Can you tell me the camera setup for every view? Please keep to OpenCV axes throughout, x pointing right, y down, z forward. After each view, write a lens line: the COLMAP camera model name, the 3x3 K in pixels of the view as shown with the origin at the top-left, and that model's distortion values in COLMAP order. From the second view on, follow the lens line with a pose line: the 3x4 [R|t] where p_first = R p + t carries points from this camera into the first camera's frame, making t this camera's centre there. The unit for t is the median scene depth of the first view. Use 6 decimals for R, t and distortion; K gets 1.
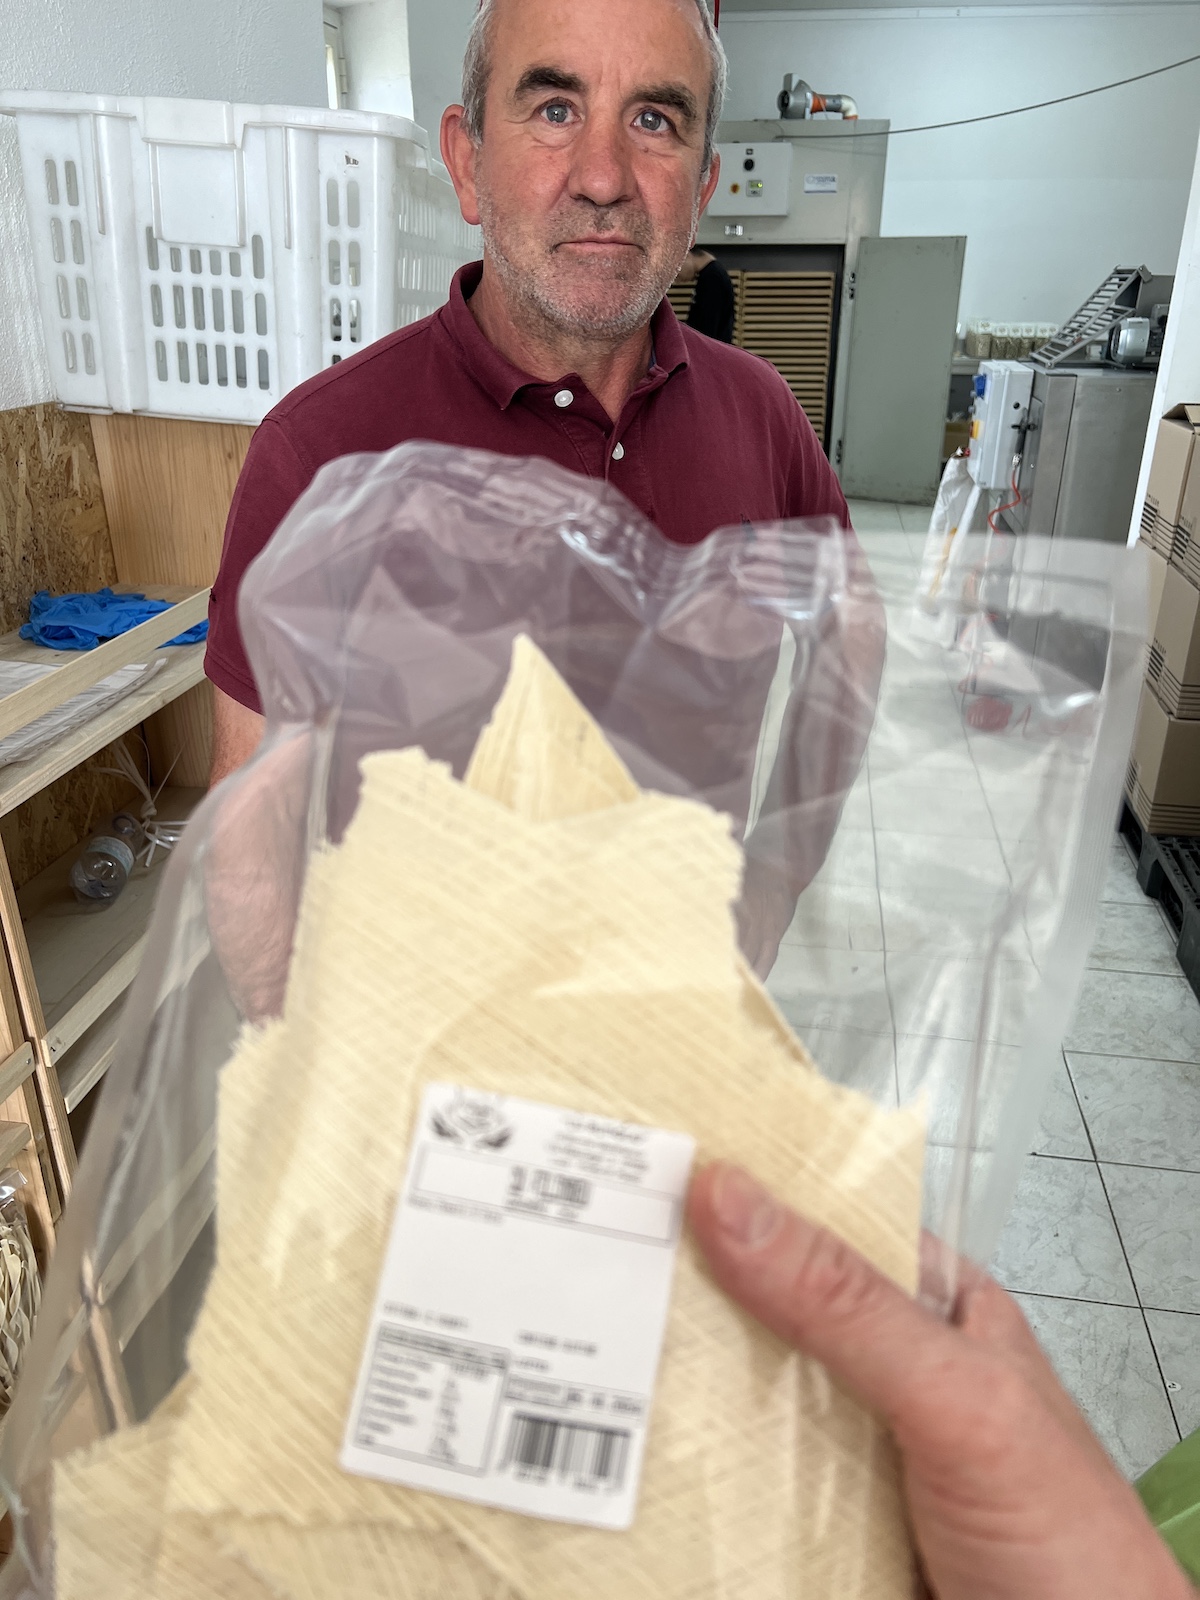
lens RADIAL K [[1202.3, 0, 600.0], [0, 1202.3, 800.0], [0, 0, 1]] dist [0.000409, 0.000420]
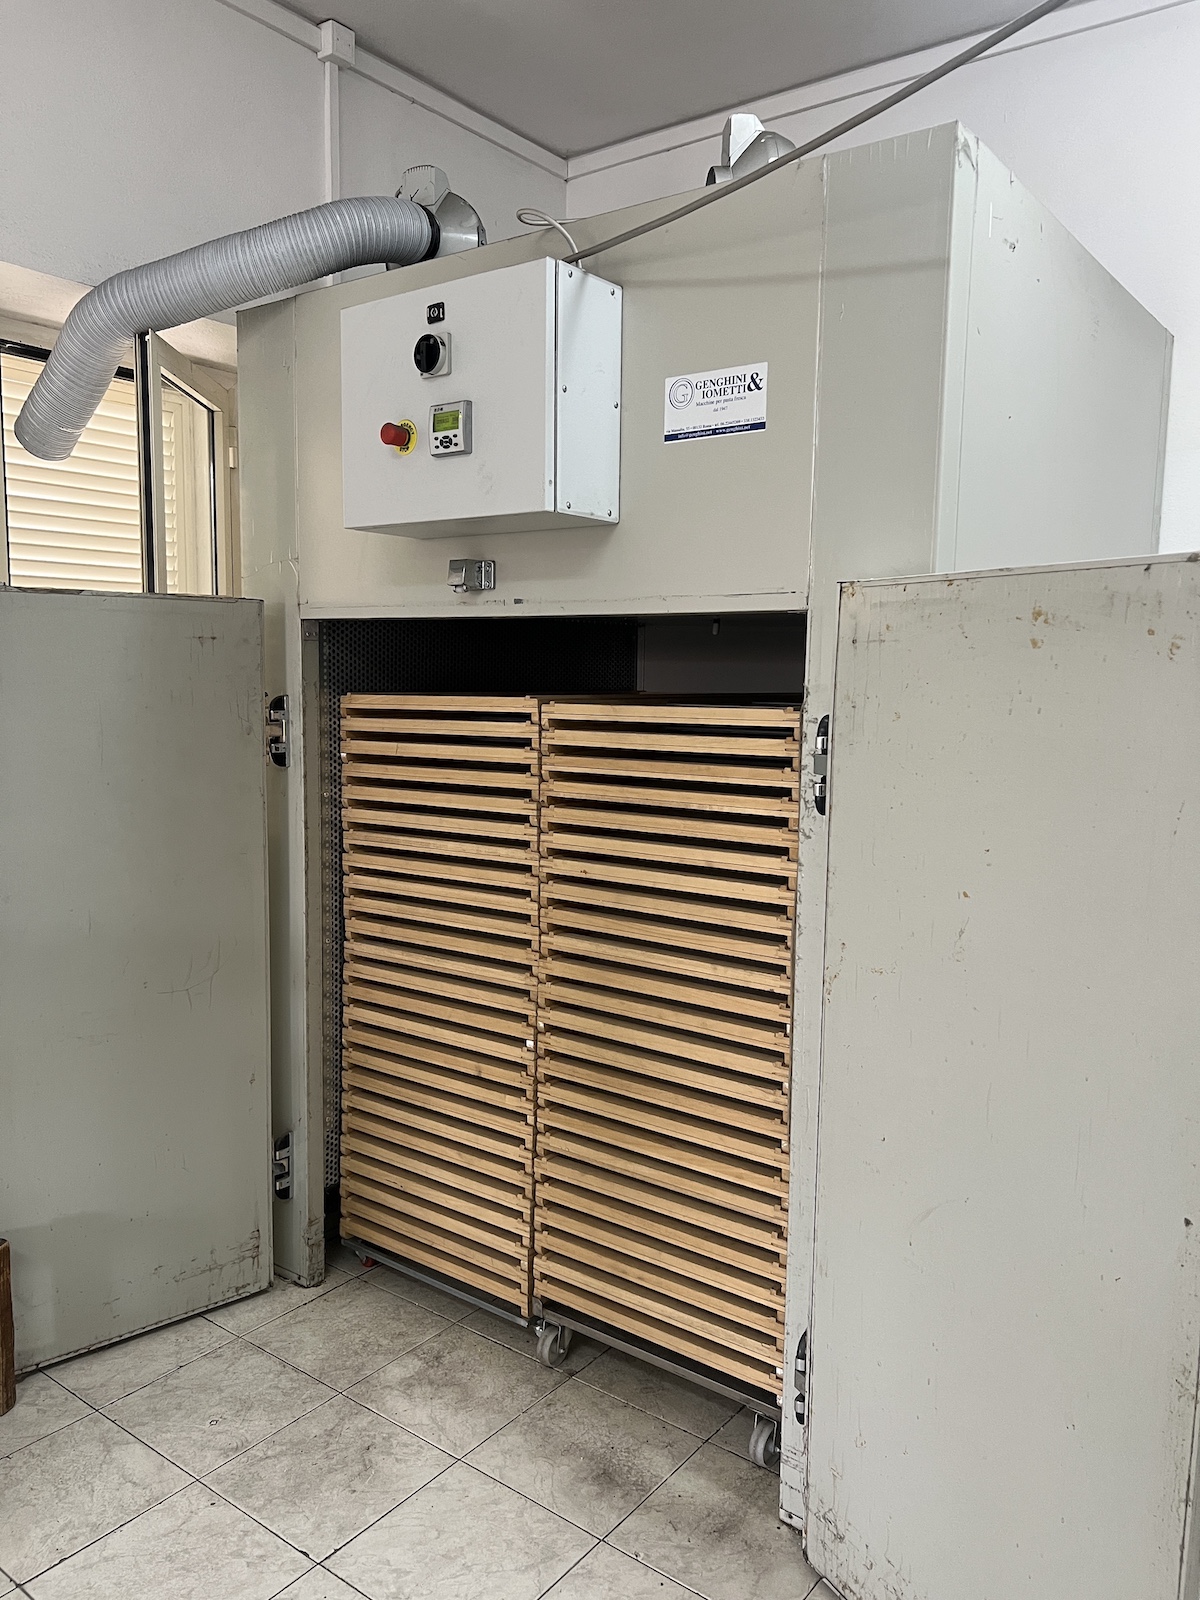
lens RADIAL K [[1202.3, 0, 600.0], [0, 1202.3, 800.0], [0, 0, 1]] dist [0.000409, 0.000420]
pose [[0.884210, 0.063224, -0.462791, 0.291324], [-0.202466, 0.944756, -0.257765, -0.361302], [0.420928, 0.321618, 0.848164, 0.802138]]
